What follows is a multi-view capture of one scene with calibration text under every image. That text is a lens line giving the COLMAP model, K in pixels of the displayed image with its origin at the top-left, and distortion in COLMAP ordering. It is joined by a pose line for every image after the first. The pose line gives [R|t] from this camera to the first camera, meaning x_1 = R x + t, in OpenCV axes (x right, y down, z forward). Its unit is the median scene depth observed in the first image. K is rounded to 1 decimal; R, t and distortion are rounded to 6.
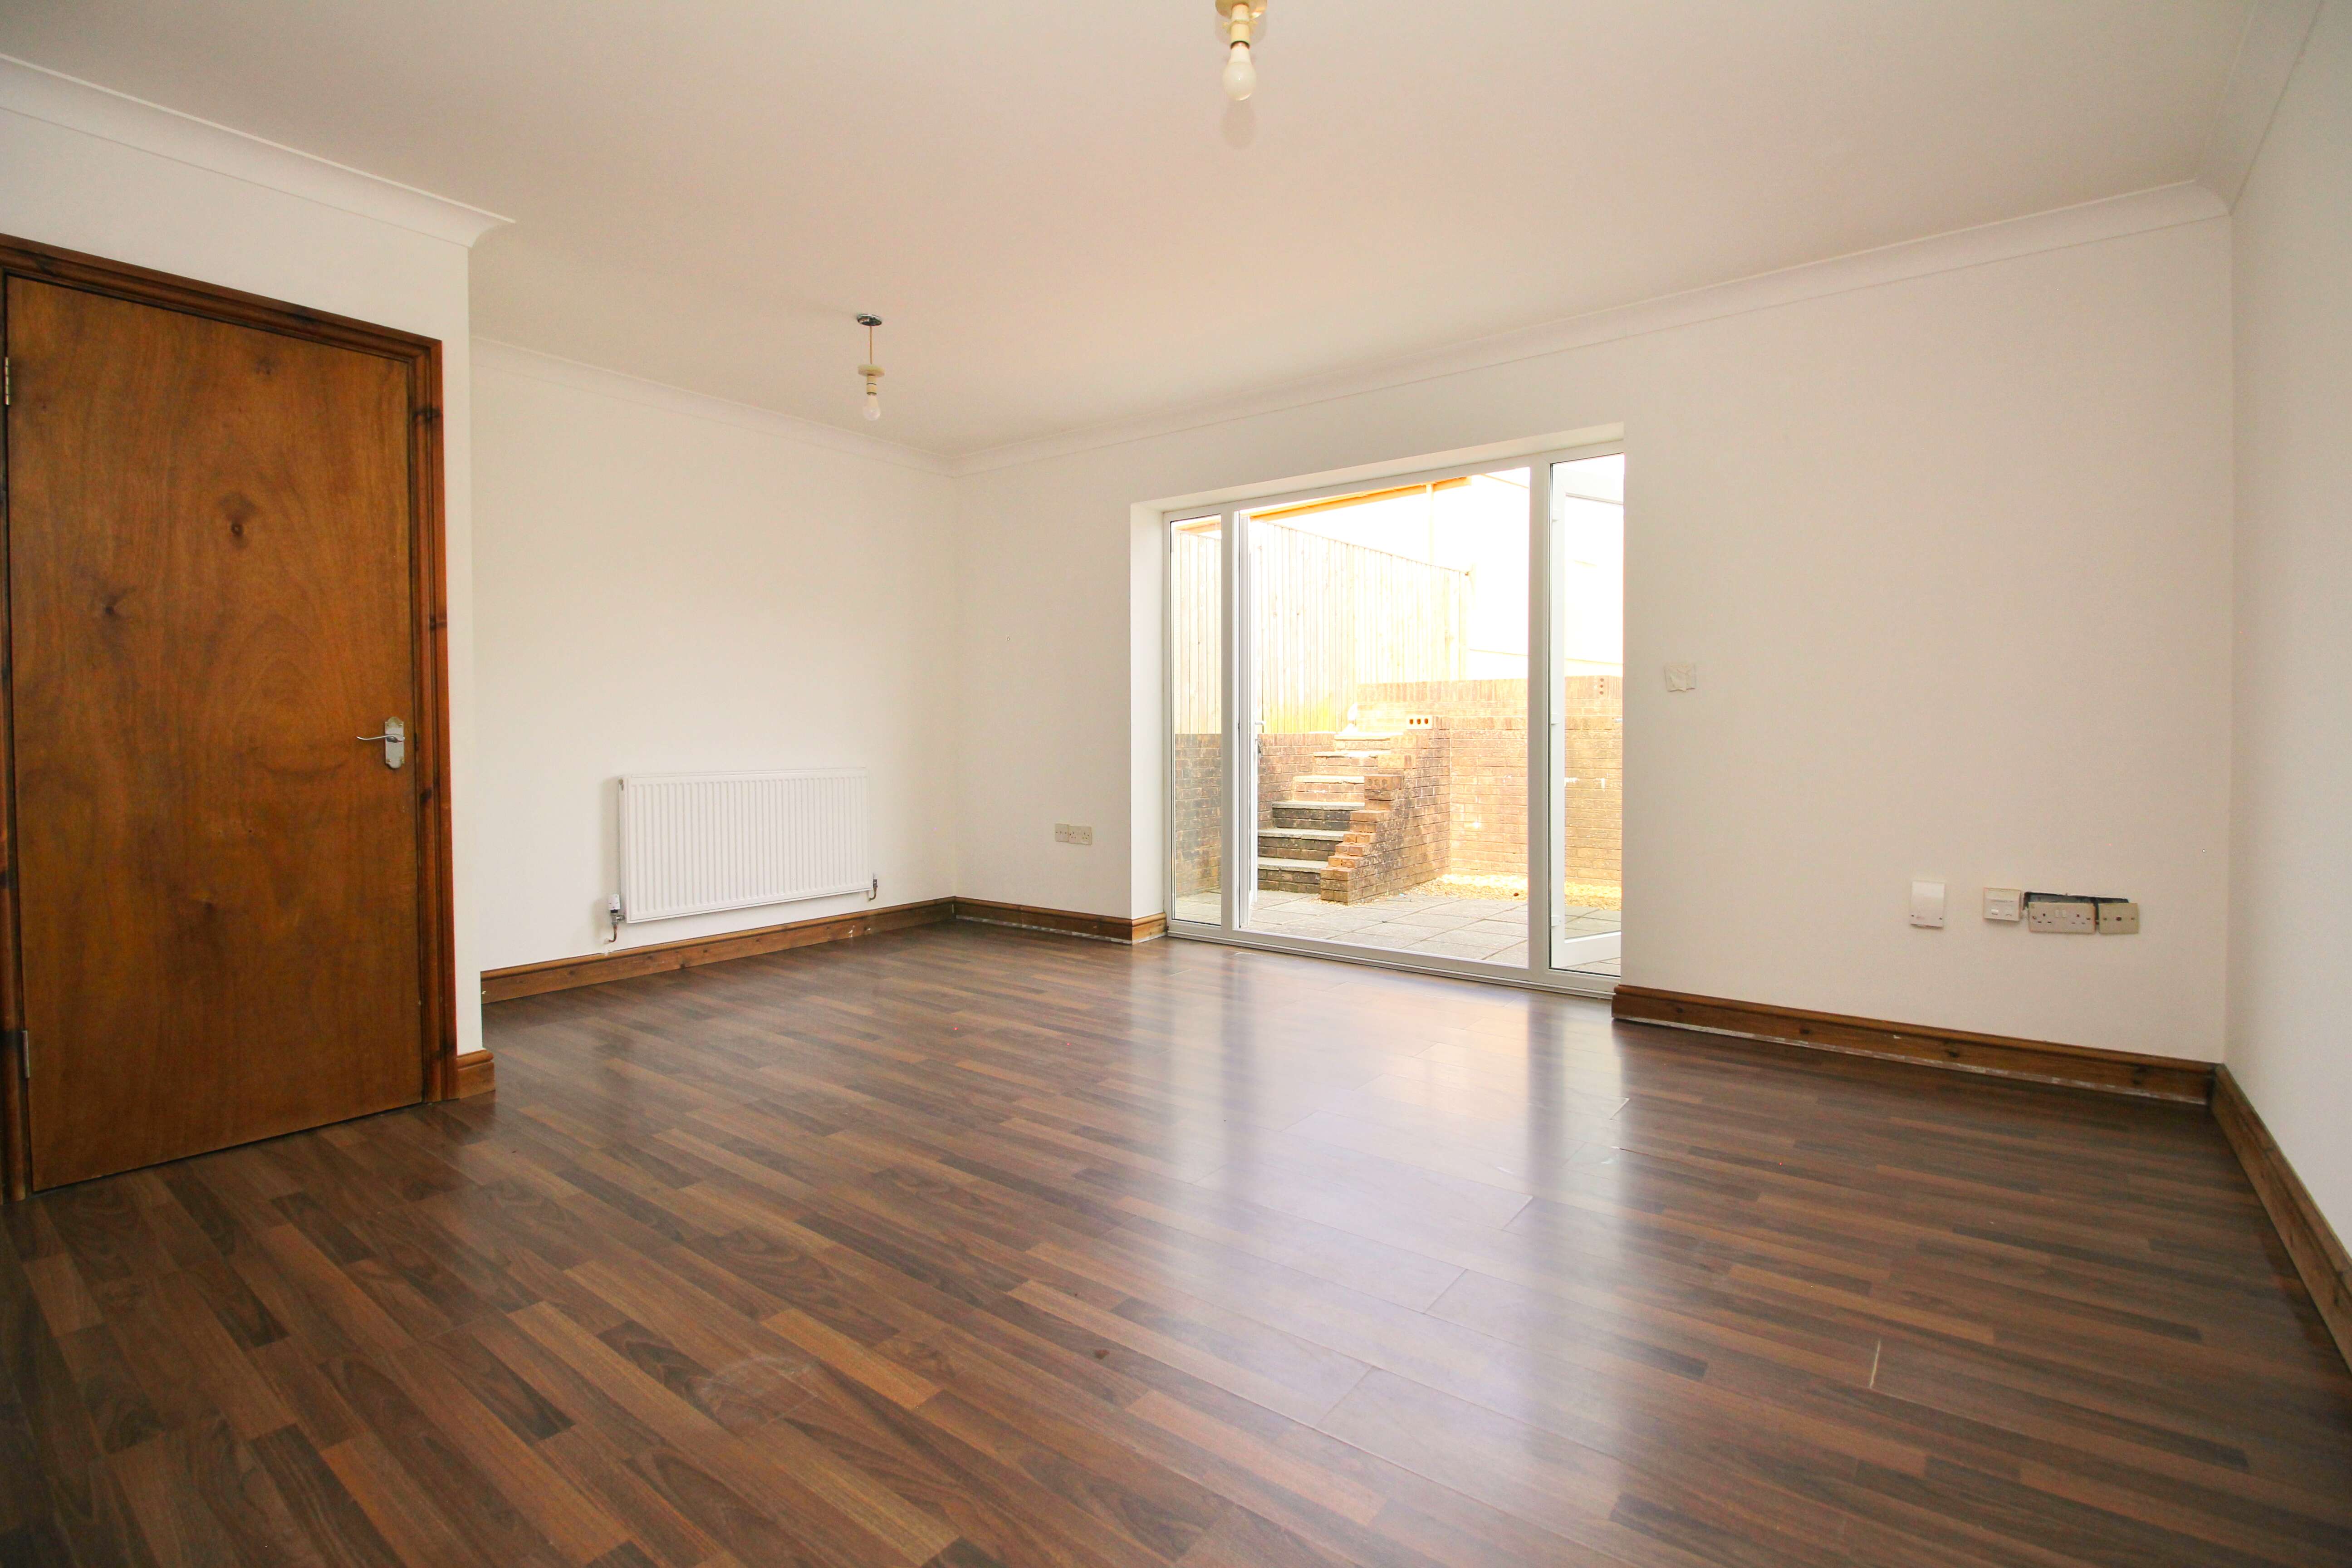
lens RADIAL K [[1088.7, 0, 1176.5], [0, 1088.7, 756.7], [0, 0, 1]] dist [-0.013786, -0.000719]
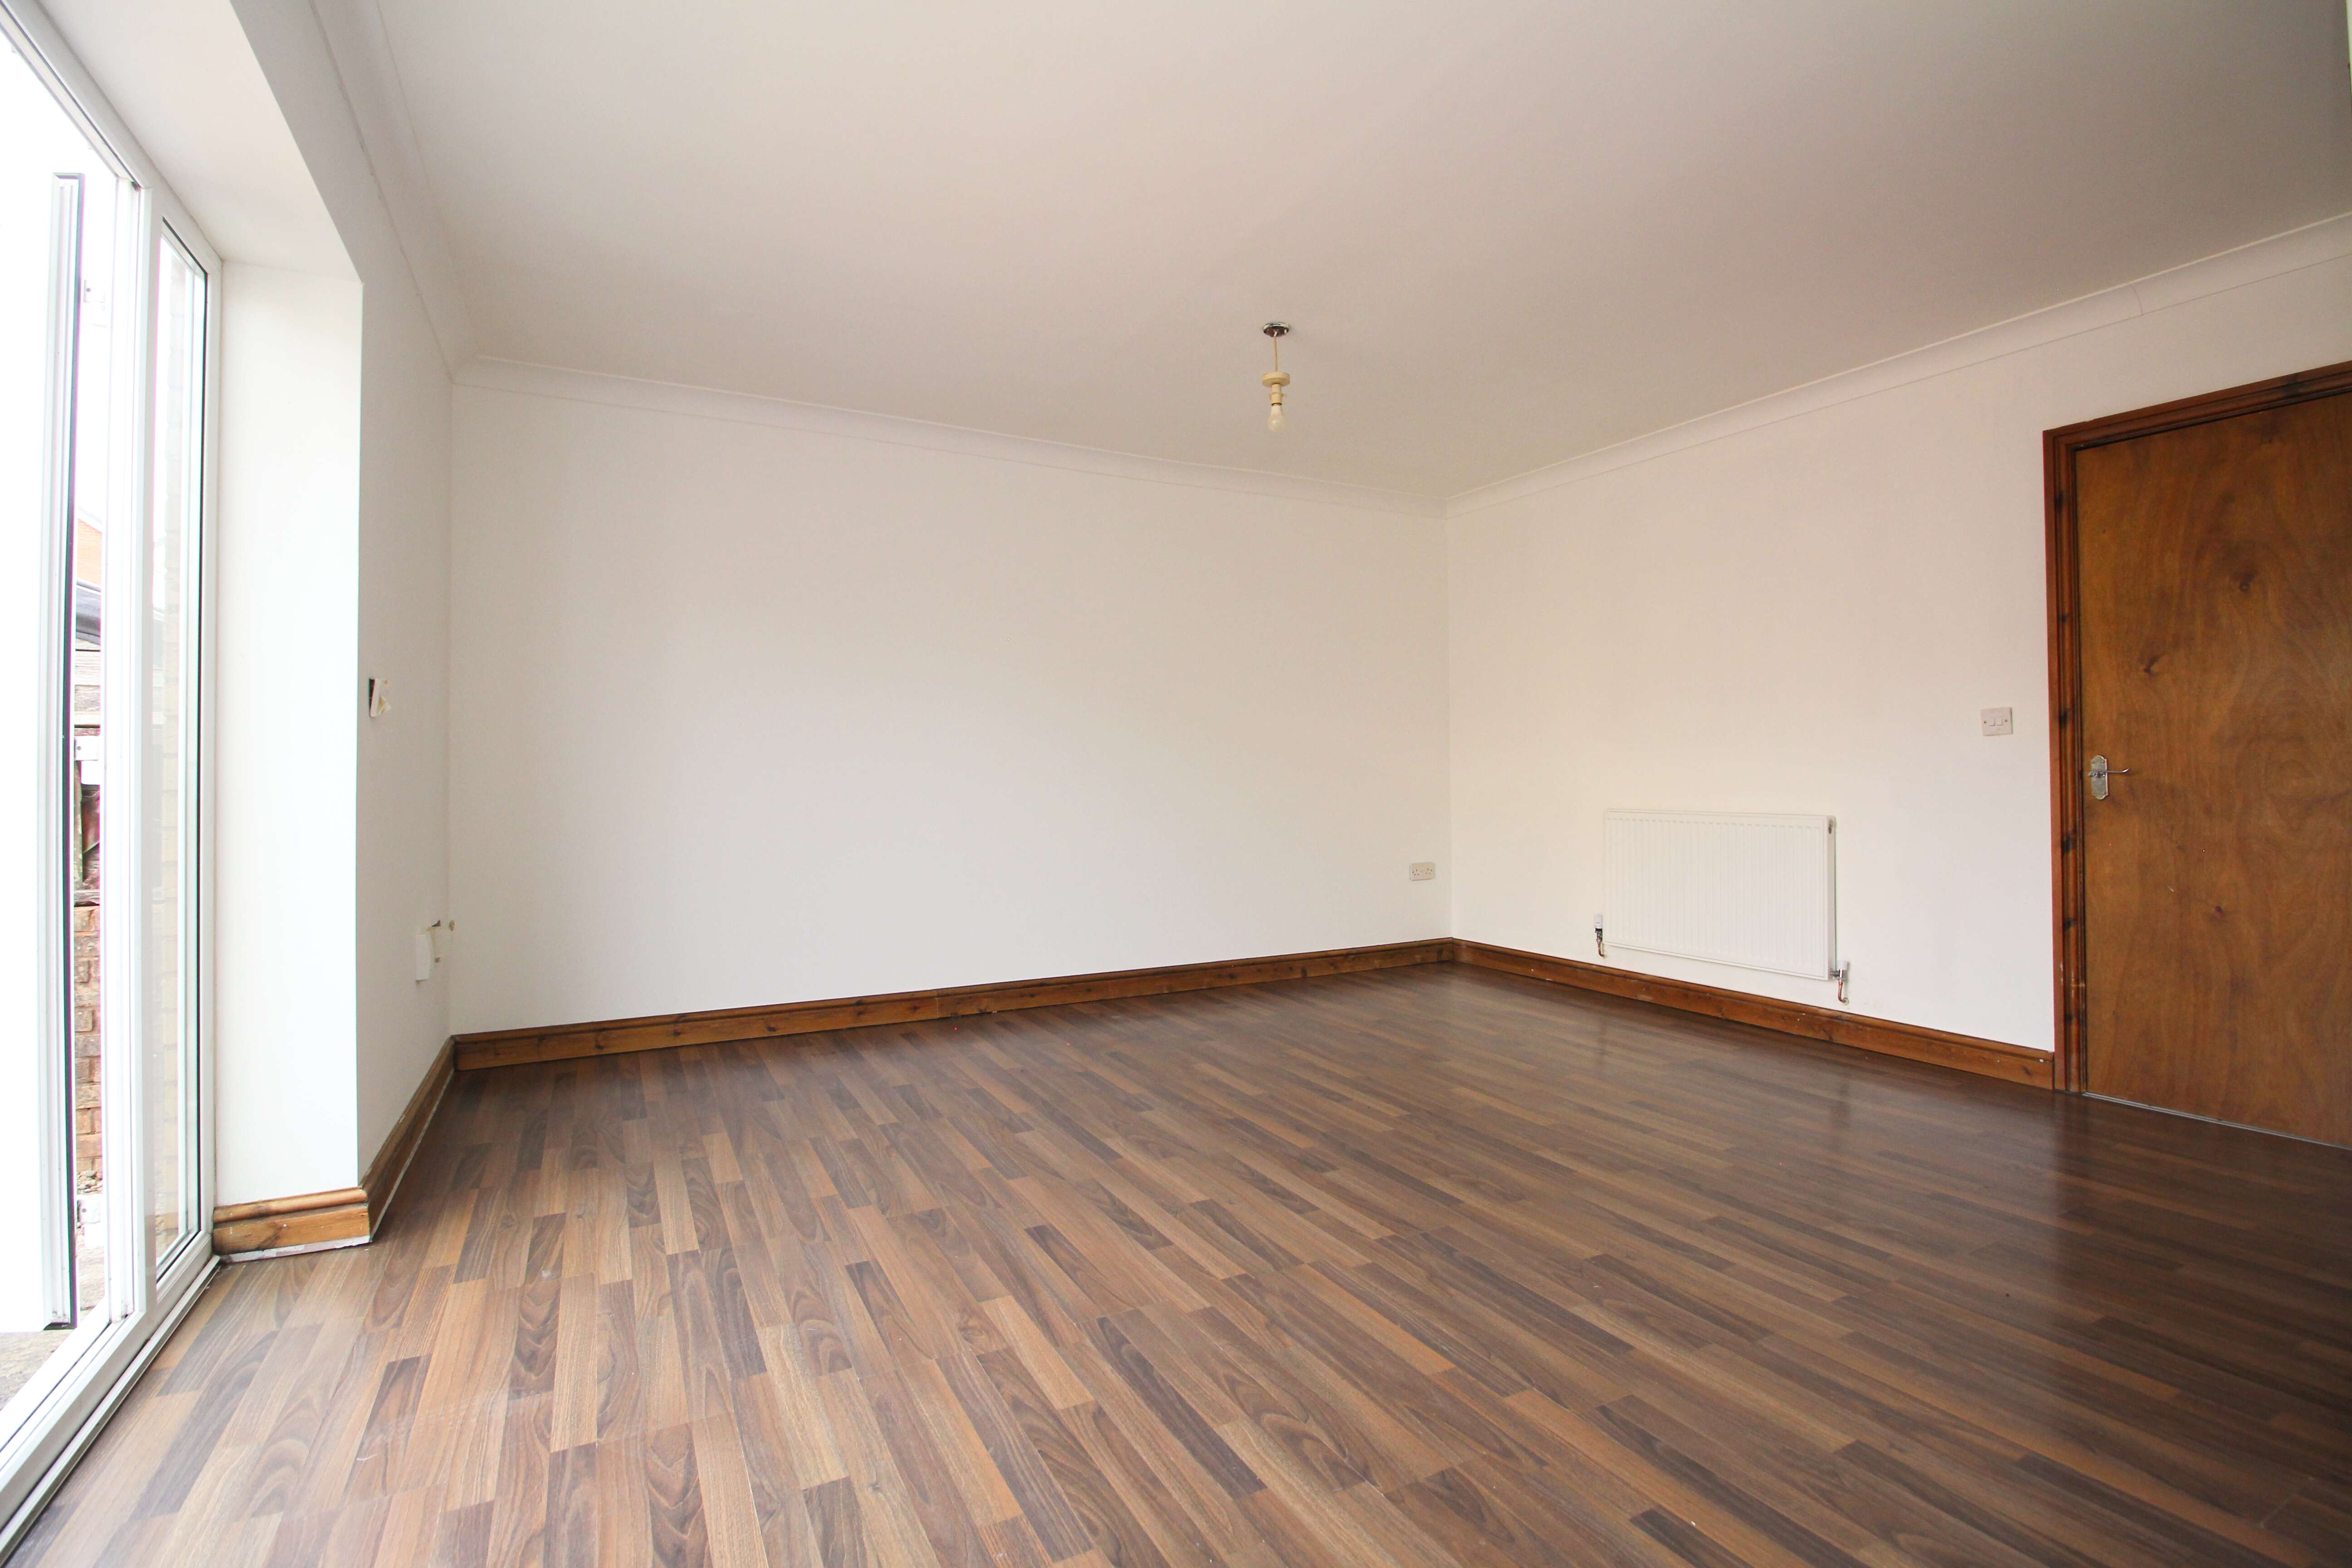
lens RADIAL K [[1088.7, 0, 1176.5], [0, 1088.7, 756.7], [0, 0, 1]] dist [-0.013786, -0.000719]
pose [[-0.911286, 0.012189, 0.411593, -0.400331], [0.016803, 0.999830, 0.007595, -0.047945], [-0.411430, 0.013837, -0.911336, 2.035488]]
